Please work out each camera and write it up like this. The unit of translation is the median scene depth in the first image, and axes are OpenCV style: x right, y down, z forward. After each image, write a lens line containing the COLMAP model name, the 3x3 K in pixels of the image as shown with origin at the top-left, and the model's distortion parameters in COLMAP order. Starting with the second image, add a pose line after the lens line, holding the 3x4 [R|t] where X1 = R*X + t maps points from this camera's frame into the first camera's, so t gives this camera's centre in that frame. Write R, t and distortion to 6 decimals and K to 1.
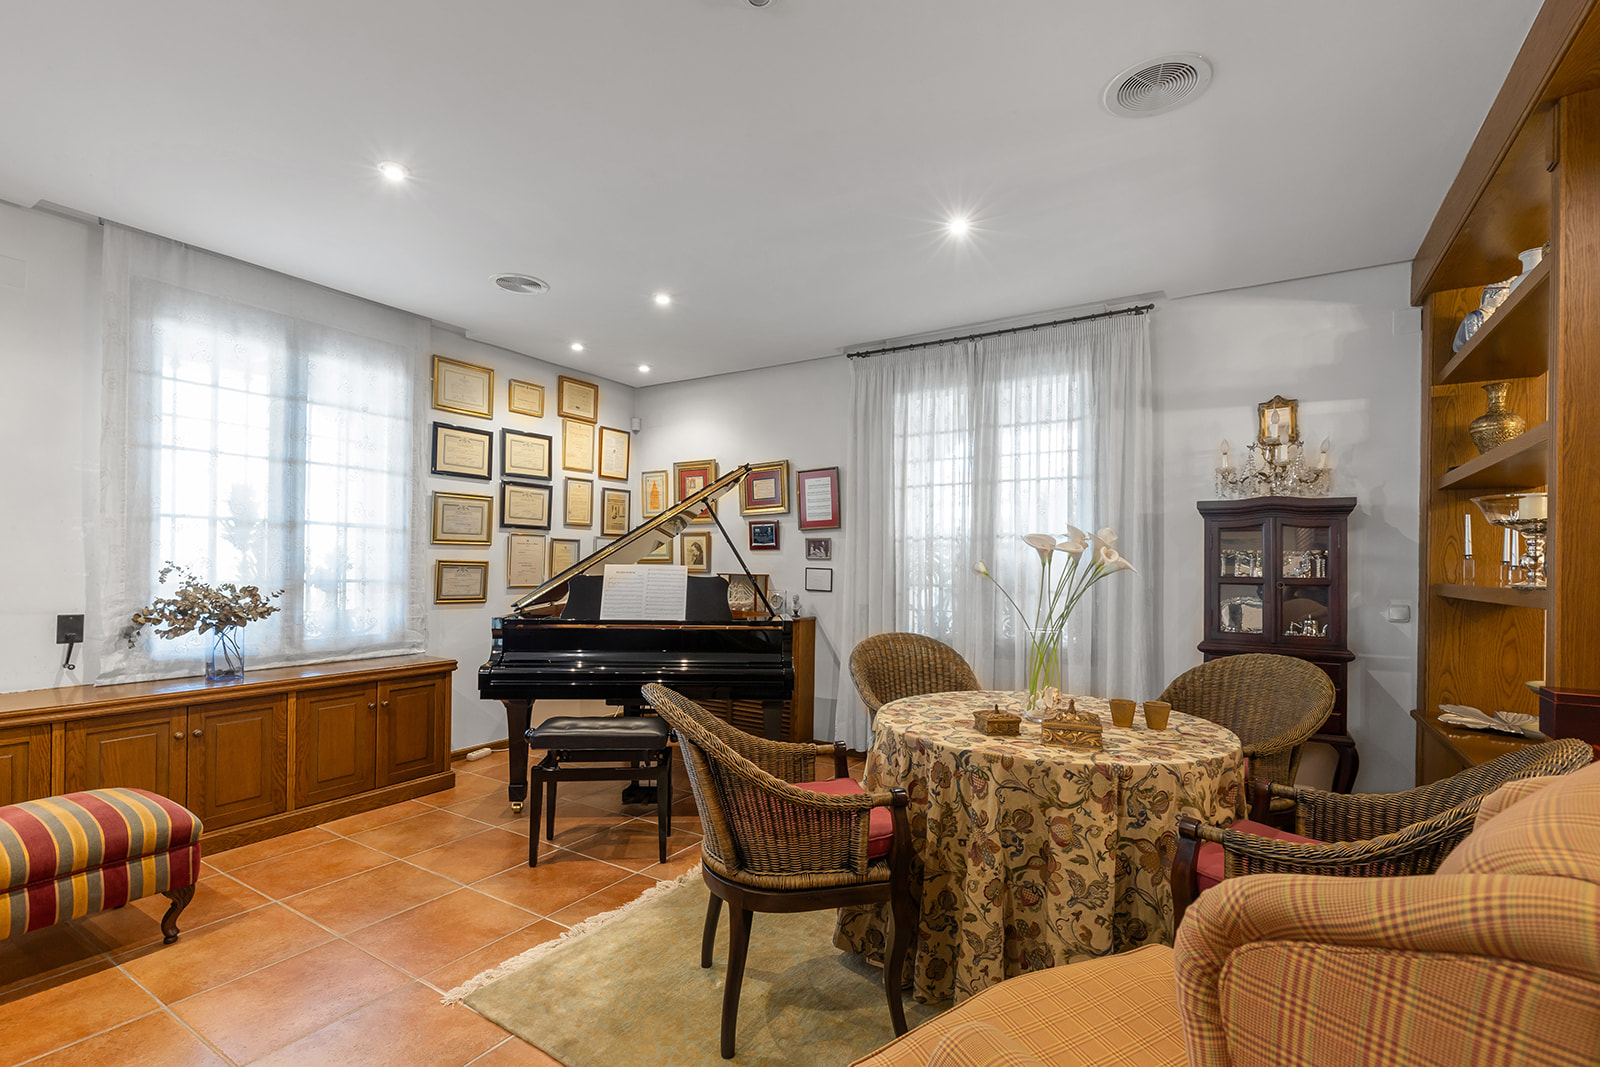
lens RADIAL K [[725.7, 0, 805.4], [0, 725.7, 560.7], [0, 0, 1]] dist [0.001338, -0.000427]
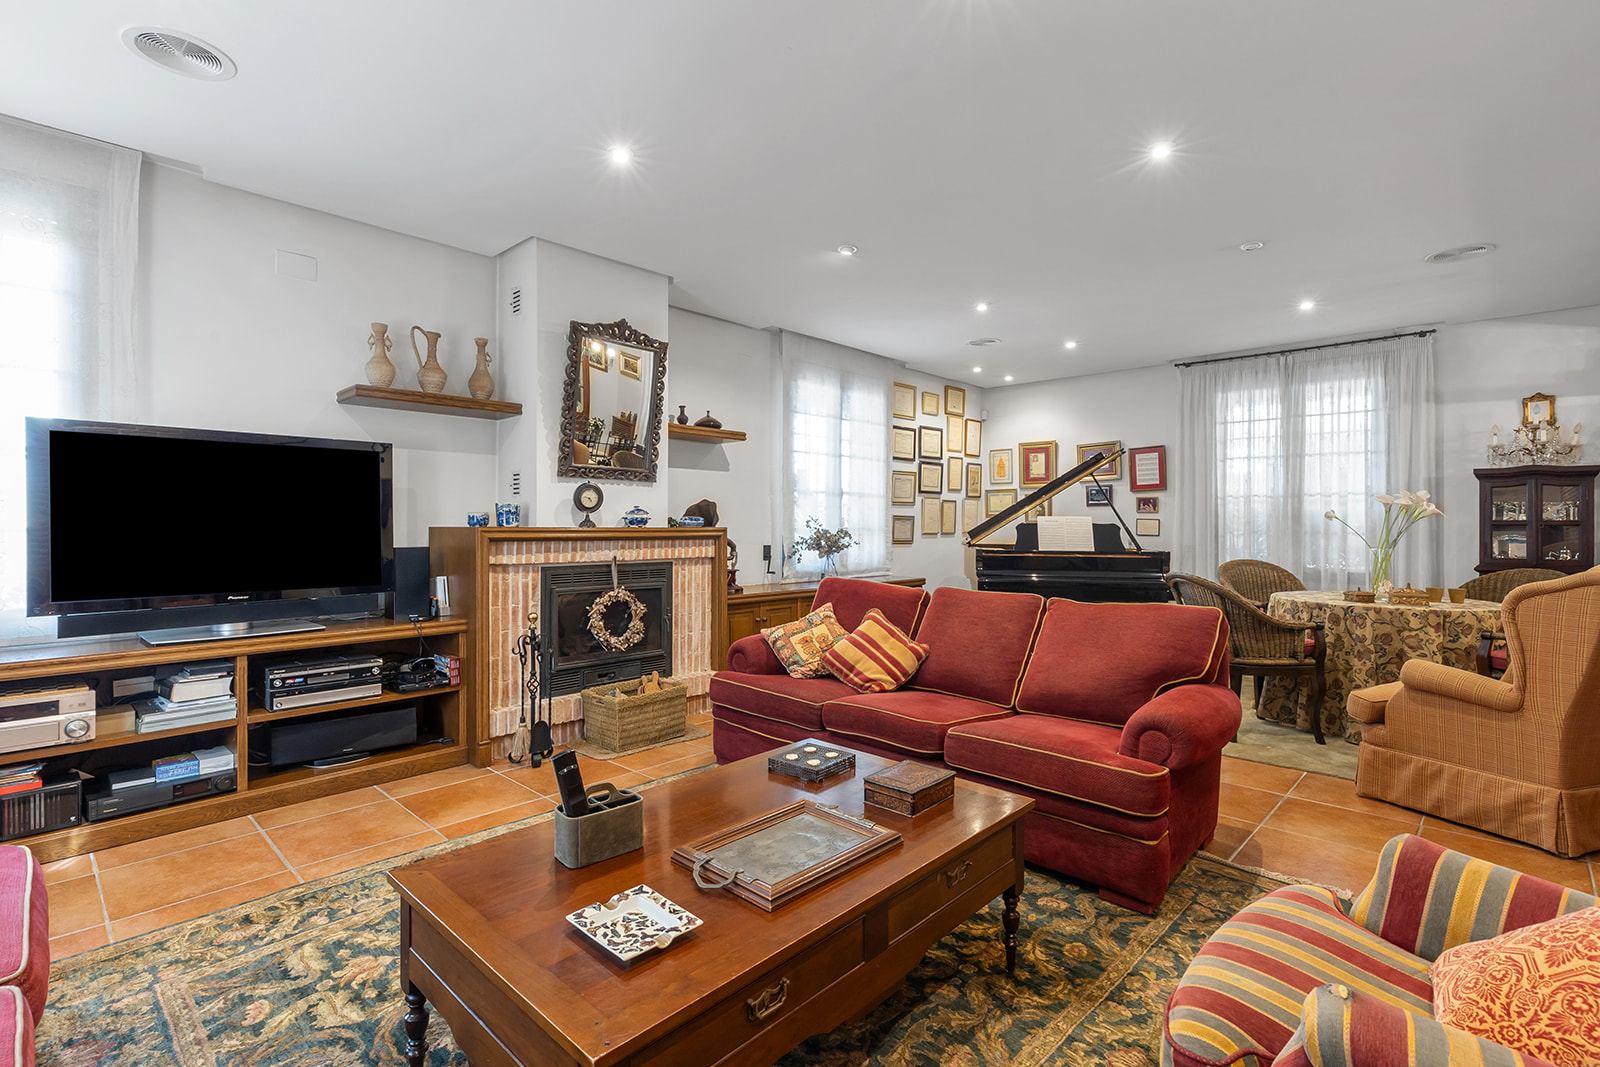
lens RADIAL K [[725.7, 0, 828.5], [0, 725.7, 524.6], [0, 0, 1]] dist [0.001338, -0.000427]
pose [[0.979700, -0.007079, -0.200346, -0.396798], [0.008763, 0.999933, 0.007524, 0.007095], [0.200279, -0.009127, 0.979696, -0.624152]]
